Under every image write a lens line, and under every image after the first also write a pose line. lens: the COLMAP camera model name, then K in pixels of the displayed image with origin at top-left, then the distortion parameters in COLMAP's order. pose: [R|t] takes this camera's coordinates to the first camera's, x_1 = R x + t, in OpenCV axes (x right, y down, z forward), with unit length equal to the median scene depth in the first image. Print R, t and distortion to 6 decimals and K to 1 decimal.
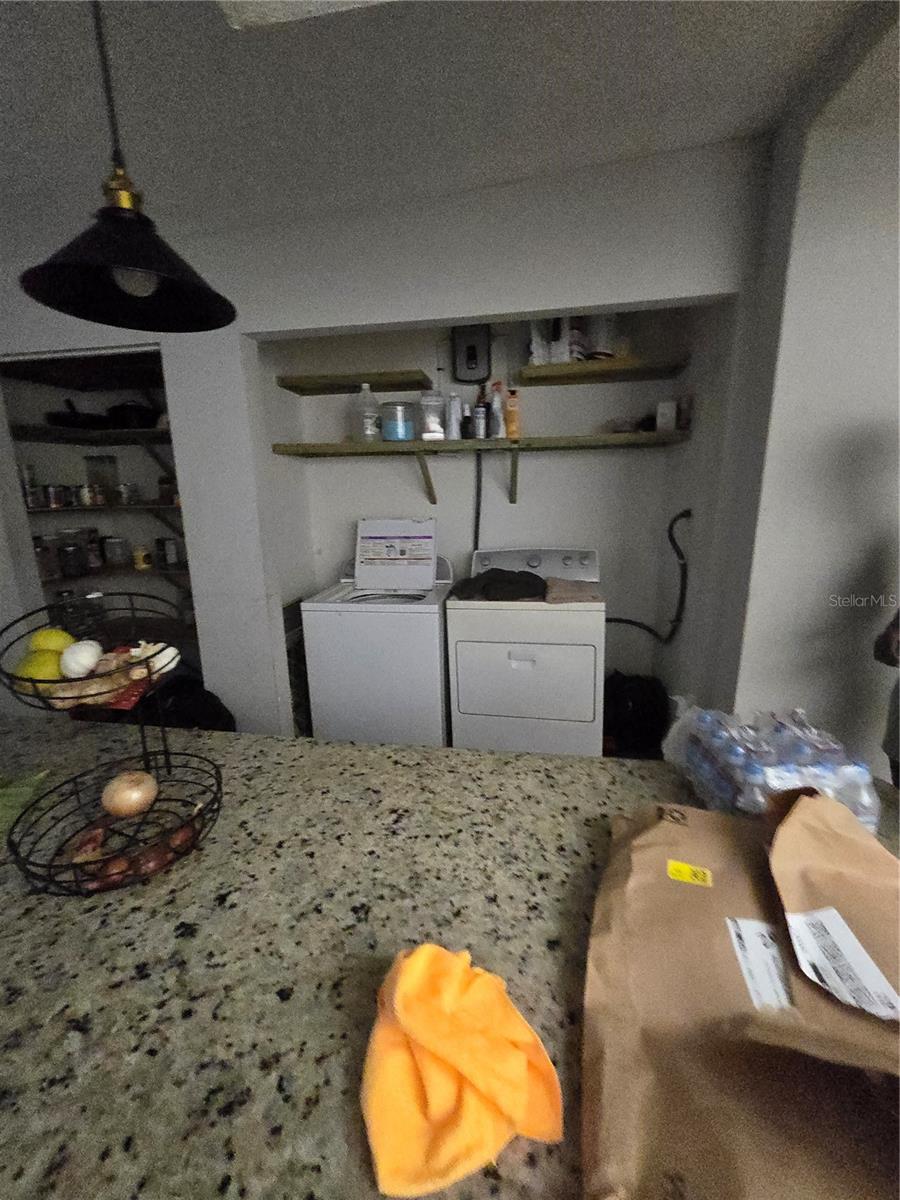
lens RADIAL K [[506.7, 0, 455.2], [0, 506.7, 602.8], [0, 0, 1]] dist [-0.004585, 0.003498]
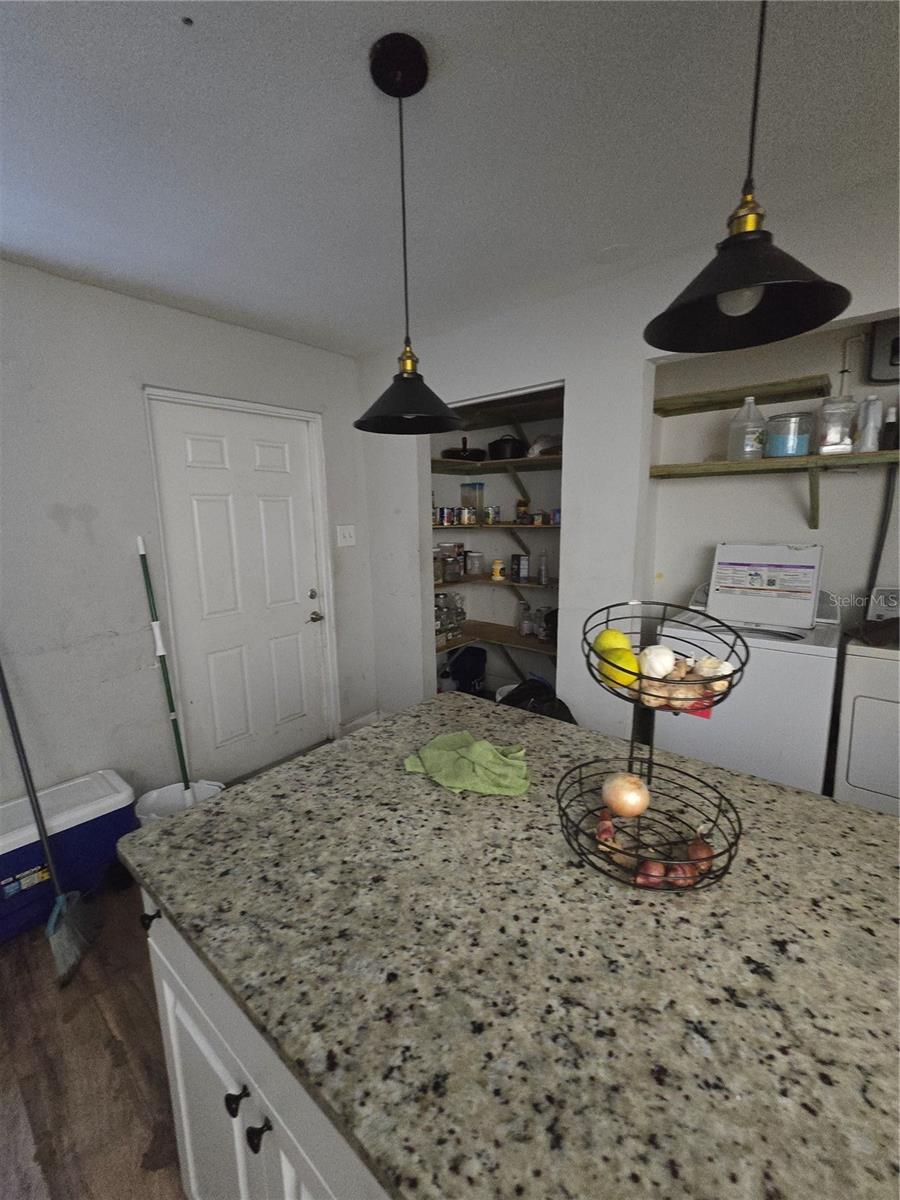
lens RADIAL K [[506.7, 0, 453.8], [0, 506.7, 600.9], [0, 0, 1]] dist [-0.004585, 0.003498]
pose [[0.858669, 0.089951, -0.504575, -0.142158], [-0.115081, 0.993178, -0.018786, 0.013217], [0.499443, 0.074198, 0.863164, -0.032309]]
